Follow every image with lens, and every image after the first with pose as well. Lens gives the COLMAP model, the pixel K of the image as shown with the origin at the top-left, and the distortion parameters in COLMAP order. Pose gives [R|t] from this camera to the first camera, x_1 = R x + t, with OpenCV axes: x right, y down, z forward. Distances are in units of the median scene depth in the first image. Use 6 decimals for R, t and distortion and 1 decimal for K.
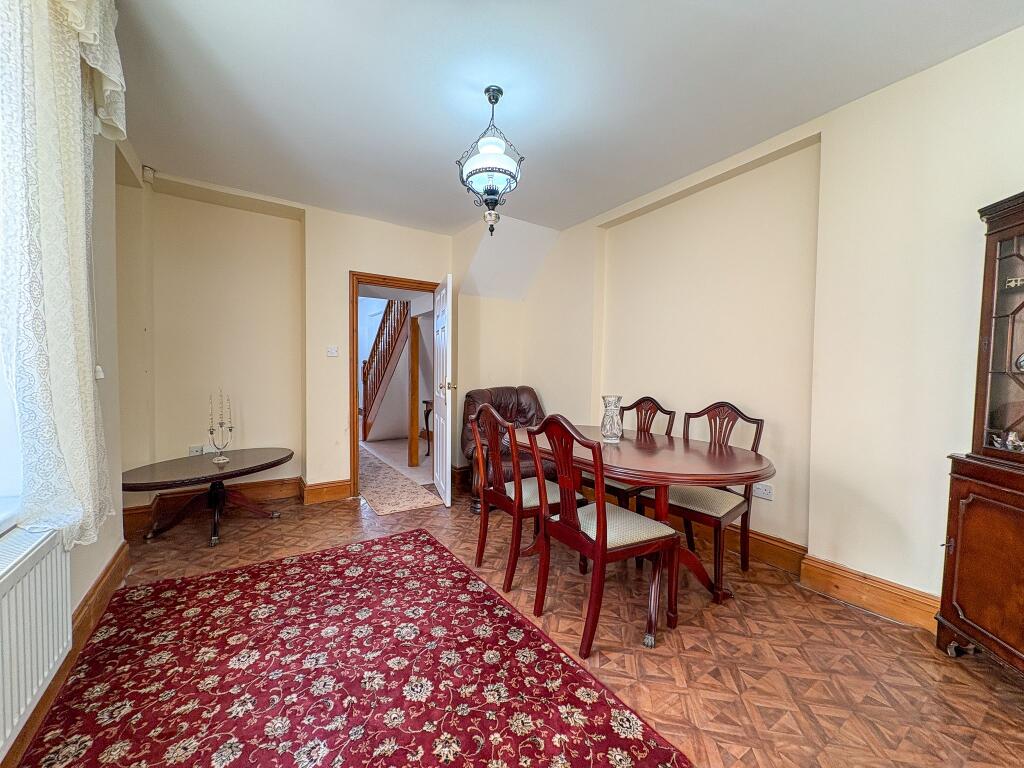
lens RADIAL K [[405.8, 0, 512.0], [0, 405.8, 384.0], [0, 0, 1]] dist [-0.001083, -0.000037]
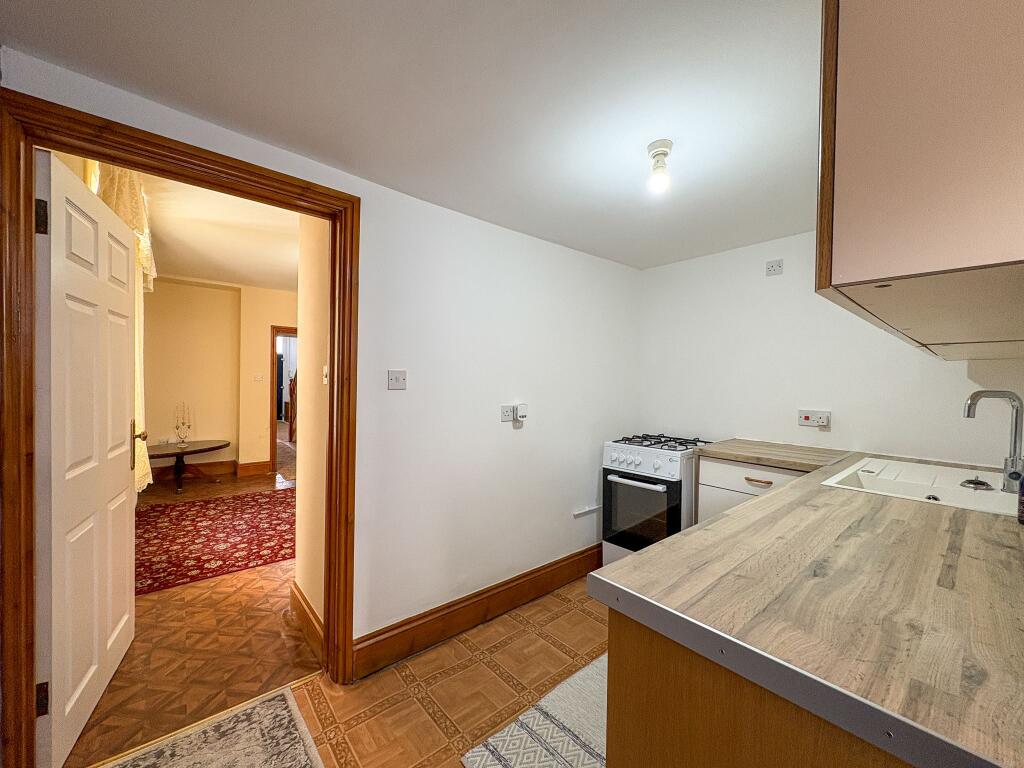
lens RADIAL K [[405.8, 0, 512.0], [0, 405.8, 384.0], [0, 0, 1]] dist [-0.001083, -0.000037]
pose [[0.994132, 0.002525, 0.108142, 0.413225], [0.000218, 0.999679, -0.025349, -0.017797], [-0.108171, 0.025223, 0.993812, -0.754108]]
